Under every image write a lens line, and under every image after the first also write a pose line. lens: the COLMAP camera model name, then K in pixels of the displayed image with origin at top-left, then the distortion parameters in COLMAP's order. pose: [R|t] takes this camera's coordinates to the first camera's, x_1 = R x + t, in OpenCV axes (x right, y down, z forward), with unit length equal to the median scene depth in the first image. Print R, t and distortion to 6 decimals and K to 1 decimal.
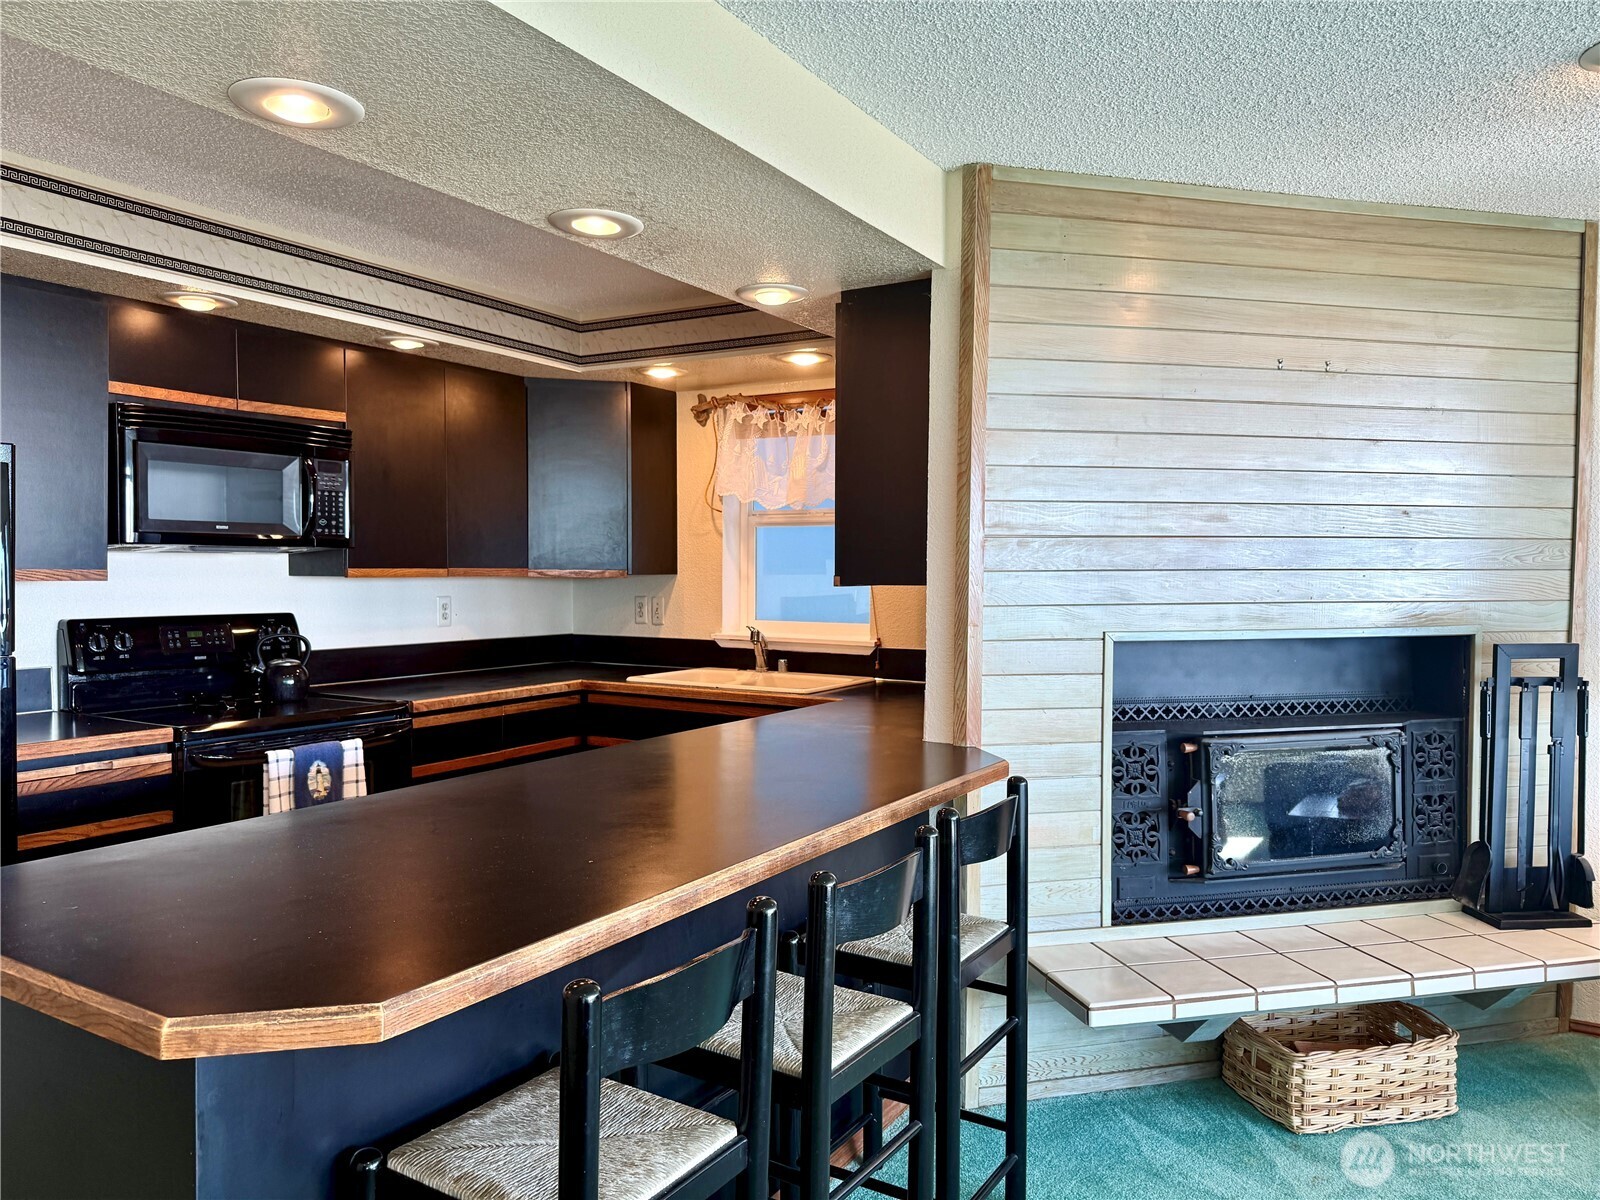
lens RADIAL K [[1142.2, 0, 822.2], [0, 1142.2, 569.2], [0, 0, 1]] dist [0.070054, -0.094859]
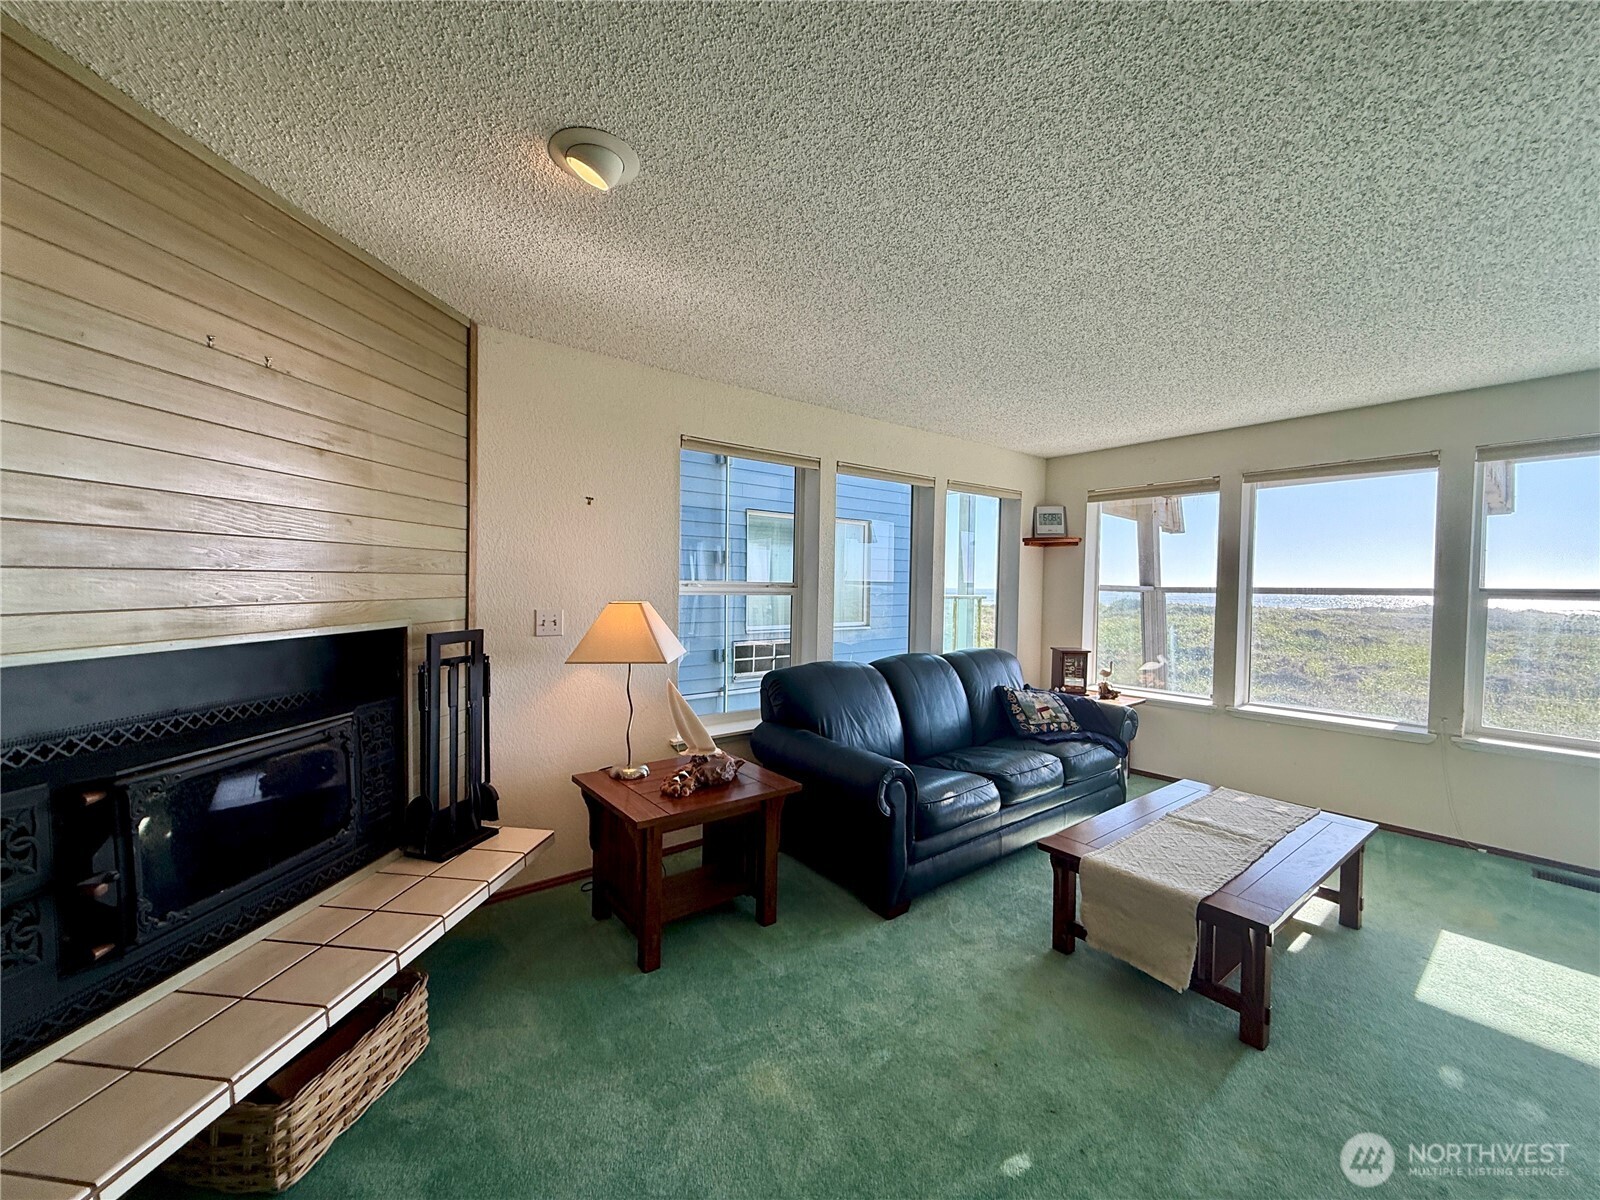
lens RADIAL K [[637.8, 0, 792.7], [0, 637.8, 608.3], [0, 0, 1]] dist [-0.001670, -0.000348]
pose [[0.369684, -0.036345, 0.928447, 0.096942], [-0.008821, 0.999052, 0.042621, 0.005105], [-0.929116, -0.023946, 0.369013, 0.392803]]
